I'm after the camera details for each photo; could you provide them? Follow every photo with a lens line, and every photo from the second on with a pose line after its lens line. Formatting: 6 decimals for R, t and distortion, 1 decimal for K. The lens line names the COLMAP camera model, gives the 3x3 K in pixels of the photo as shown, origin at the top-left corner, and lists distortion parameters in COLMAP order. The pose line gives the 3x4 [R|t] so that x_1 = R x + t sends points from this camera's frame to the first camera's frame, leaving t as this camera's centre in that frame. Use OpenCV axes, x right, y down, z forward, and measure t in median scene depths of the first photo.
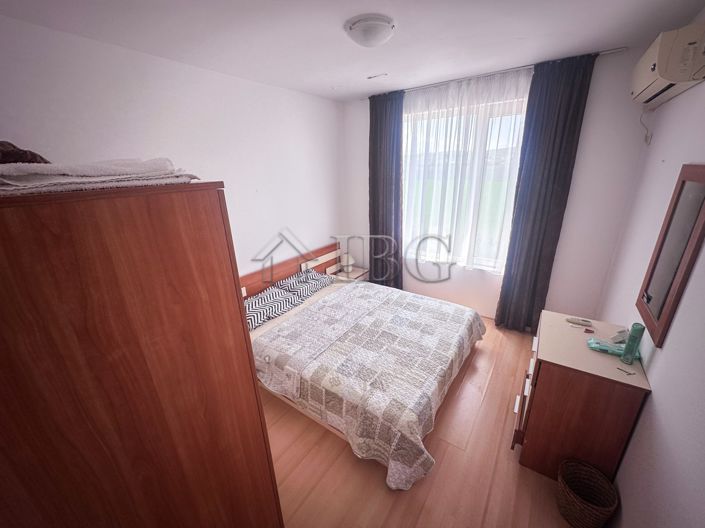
lens RADIAL K [[281.3, 0, 352.5], [0, 281.3, 264.0], [0, 0, 1]] dist [0.000013, 0.000061]
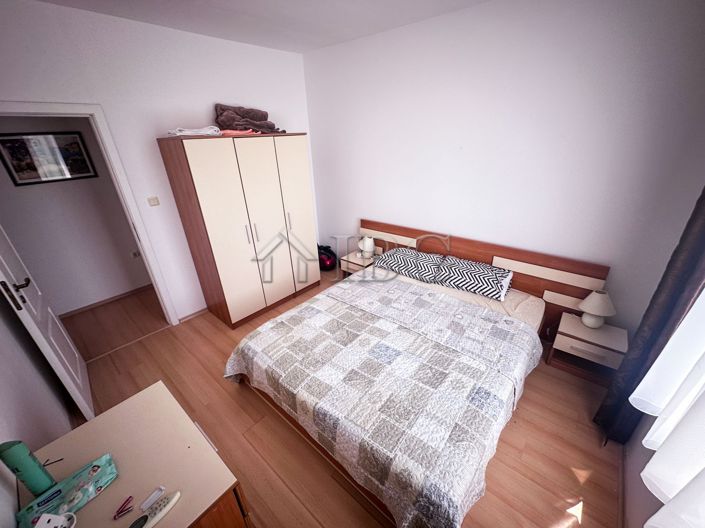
lens RADIAL K [[281.3, 0, 352.5], [0, 281.3, 264.0], [0, 0, 1]] dist [0.000013, 0.000061]
pose [[-0.083090, 0.454210, -0.887012, 0.700214], [-0.291828, 0.839979, 0.457462, -0.287921], [0.952855, 0.296865, 0.062757, 0.814490]]
